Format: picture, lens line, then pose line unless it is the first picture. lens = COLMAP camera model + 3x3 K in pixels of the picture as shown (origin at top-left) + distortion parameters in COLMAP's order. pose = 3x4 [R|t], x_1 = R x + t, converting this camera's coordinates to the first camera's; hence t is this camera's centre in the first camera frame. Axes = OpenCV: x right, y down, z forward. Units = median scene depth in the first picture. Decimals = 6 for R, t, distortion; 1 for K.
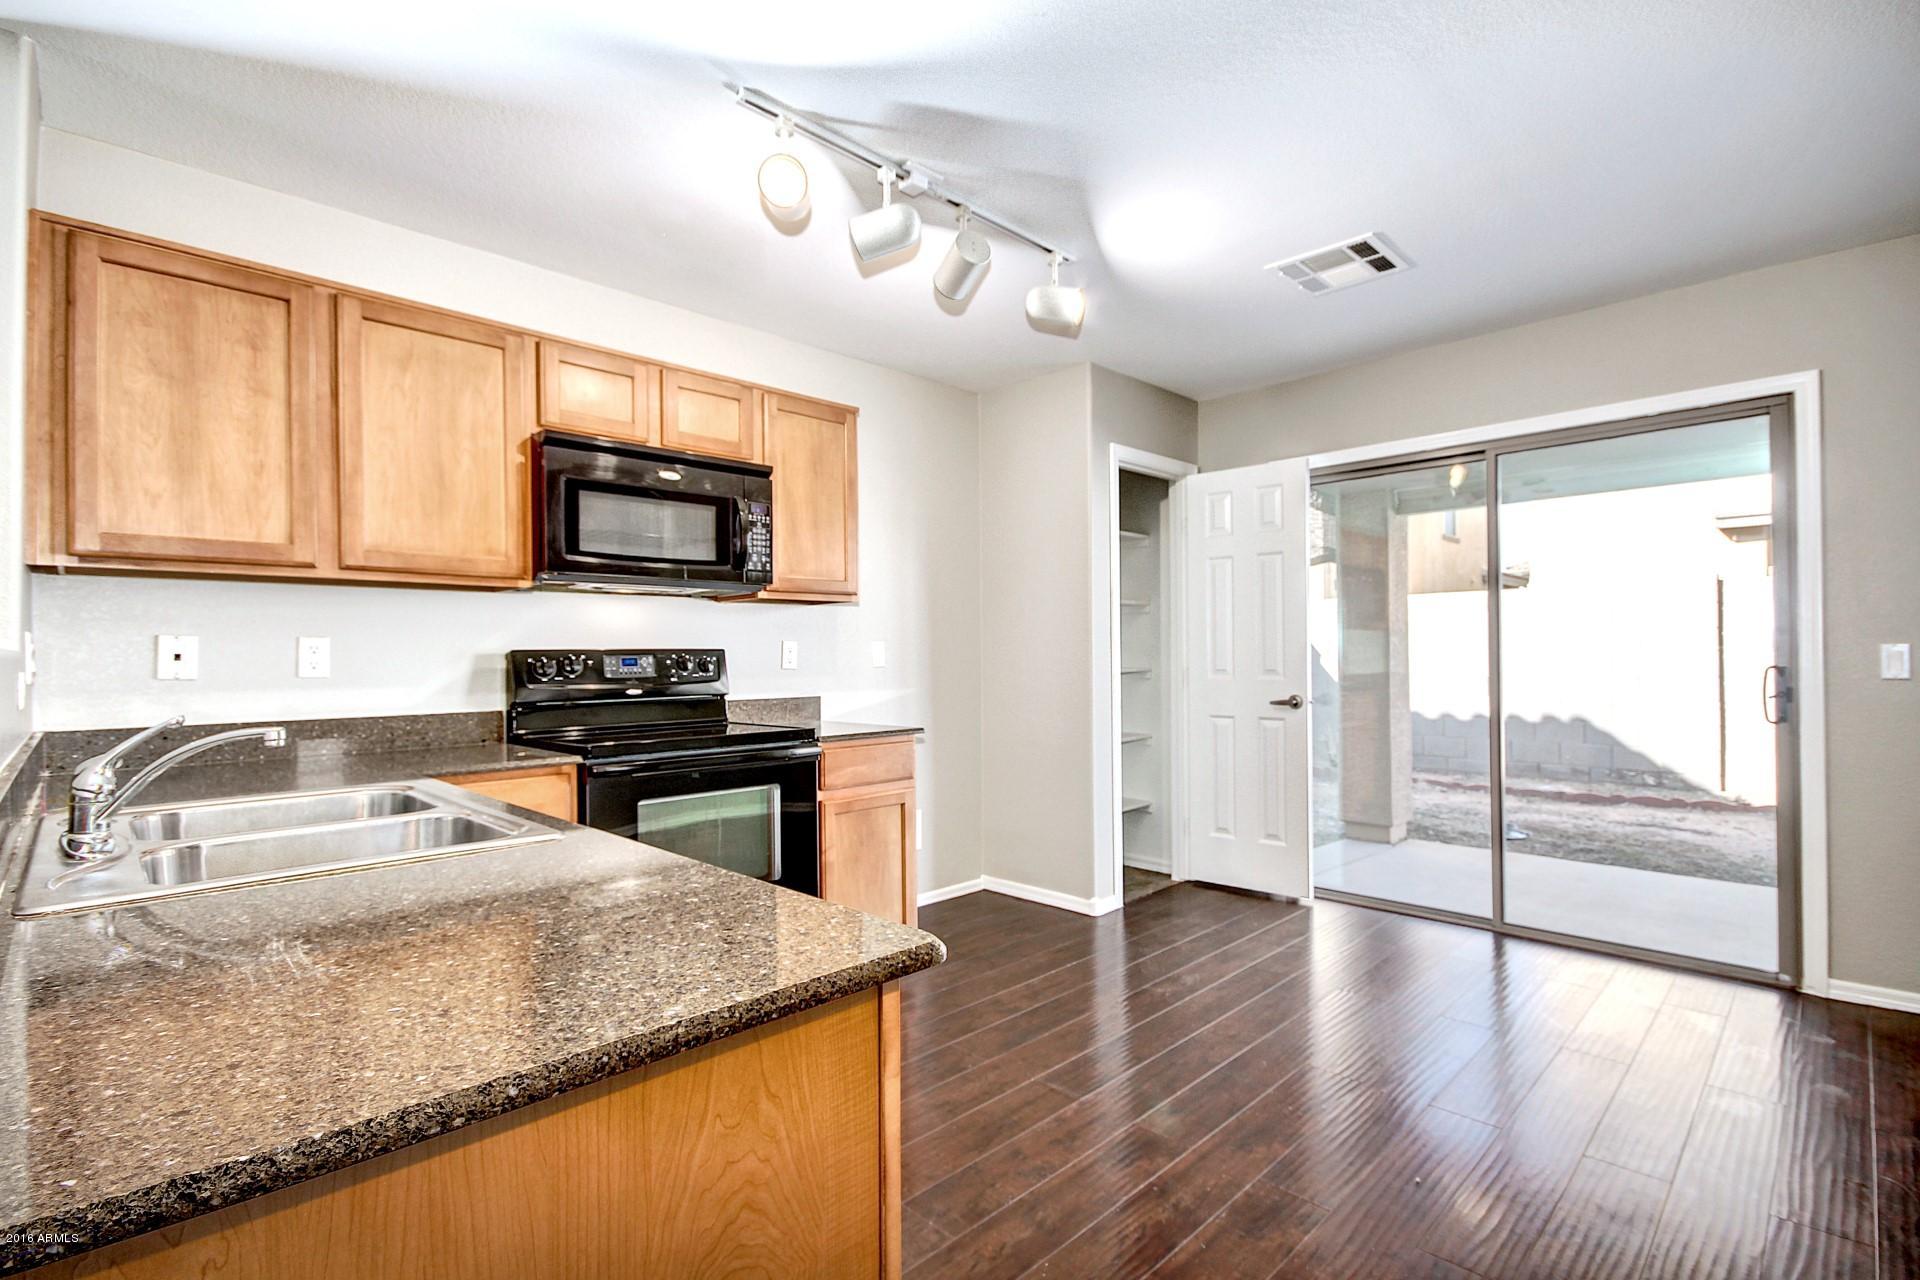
lens RADIAL K [[883.7, 0, 966.3], [0, 883.7, 648.8], [0, 0, 1]] dist [0.004005, 0.000312]
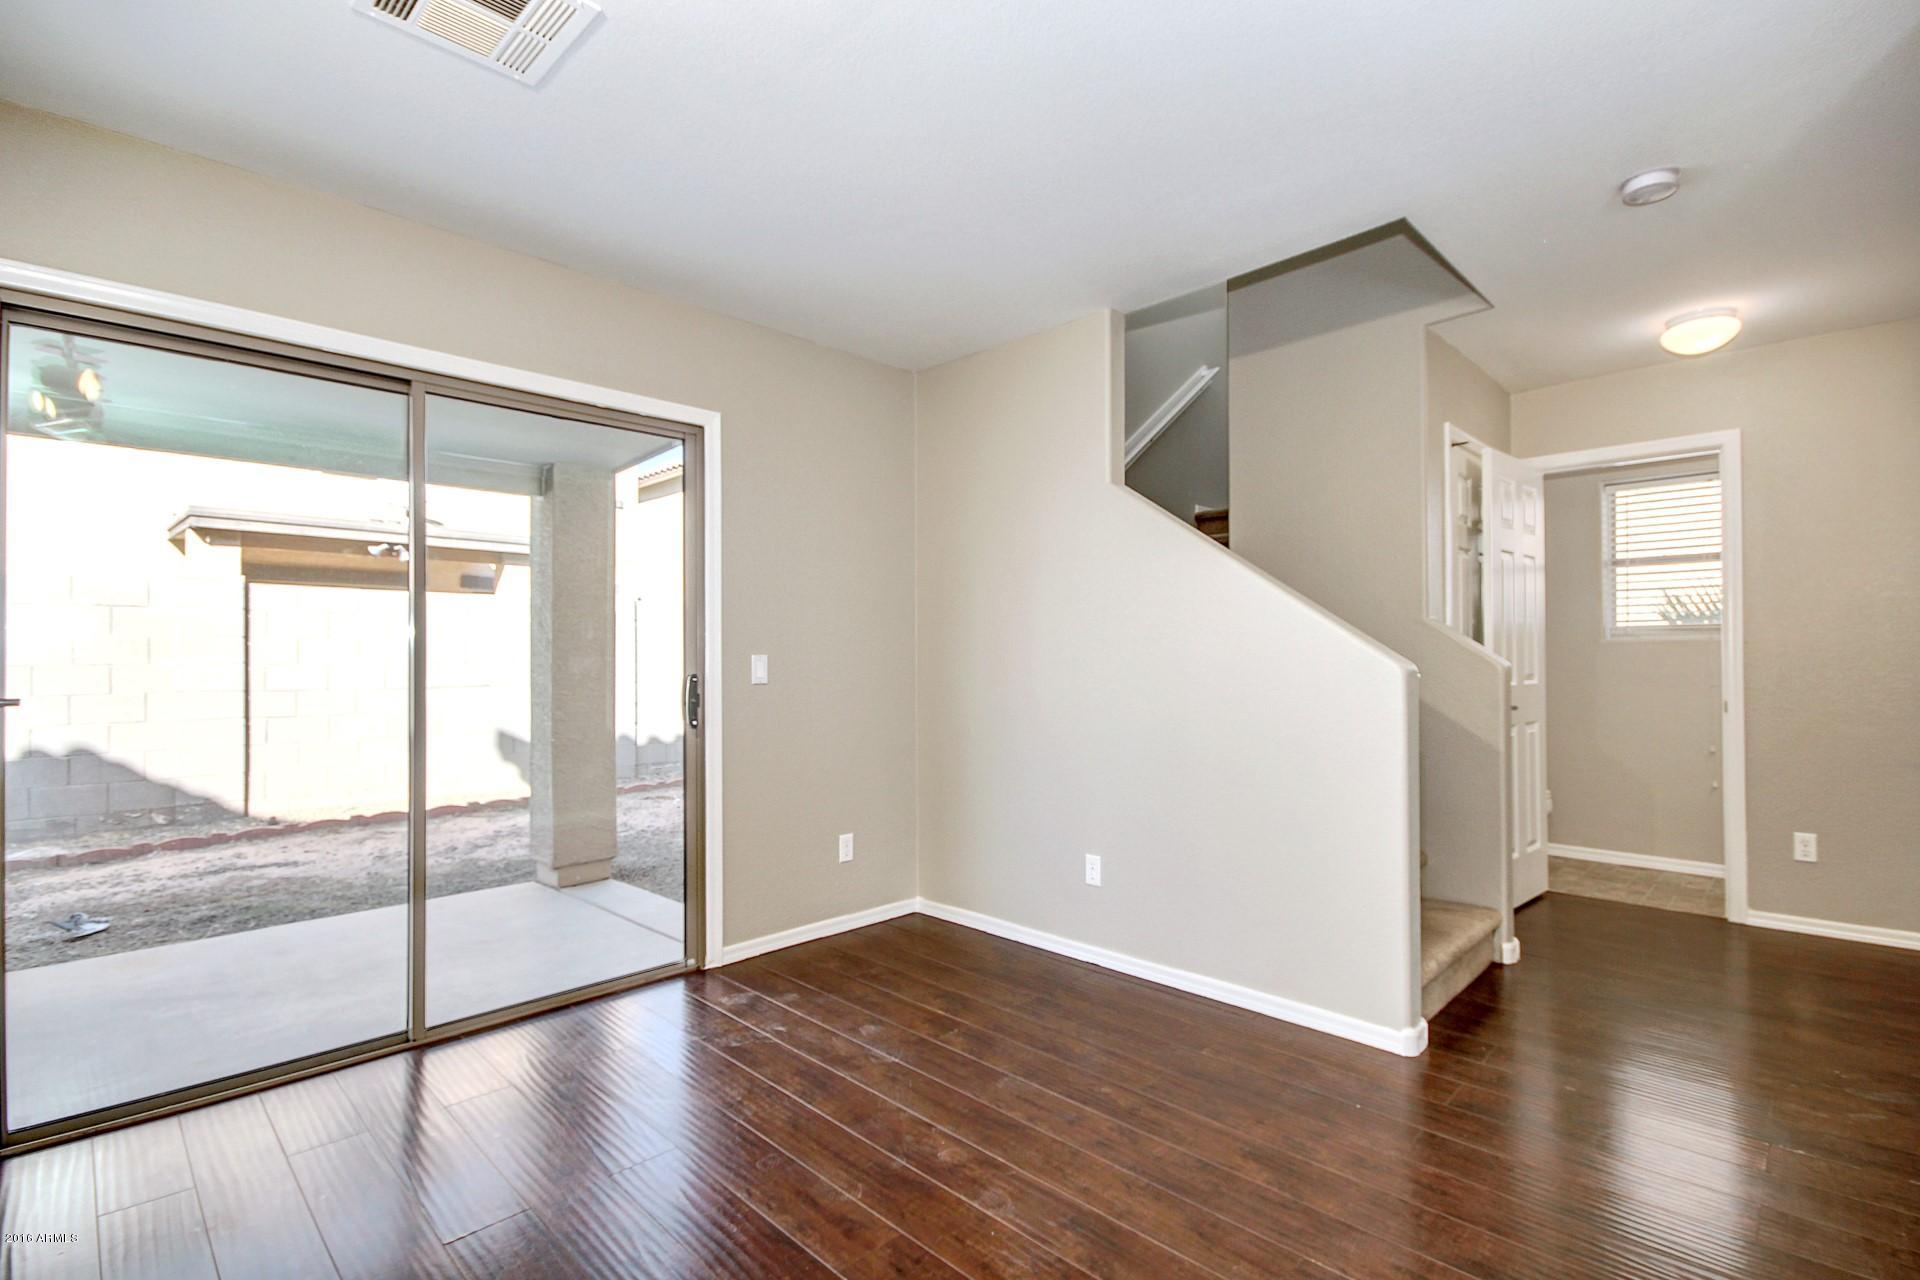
lens RADIAL K [[883.7, 0, 963.7], [0, 883.7, 645.1], [0, 0, 1]] dist [0.004005, 0.000312]
pose [[-0.012289, 0.024595, 0.999622, -0.169974], [-0.005176, 0.999682, -0.024660, 0.008886], [-0.999911, -0.005477, -0.012158, 0.684528]]
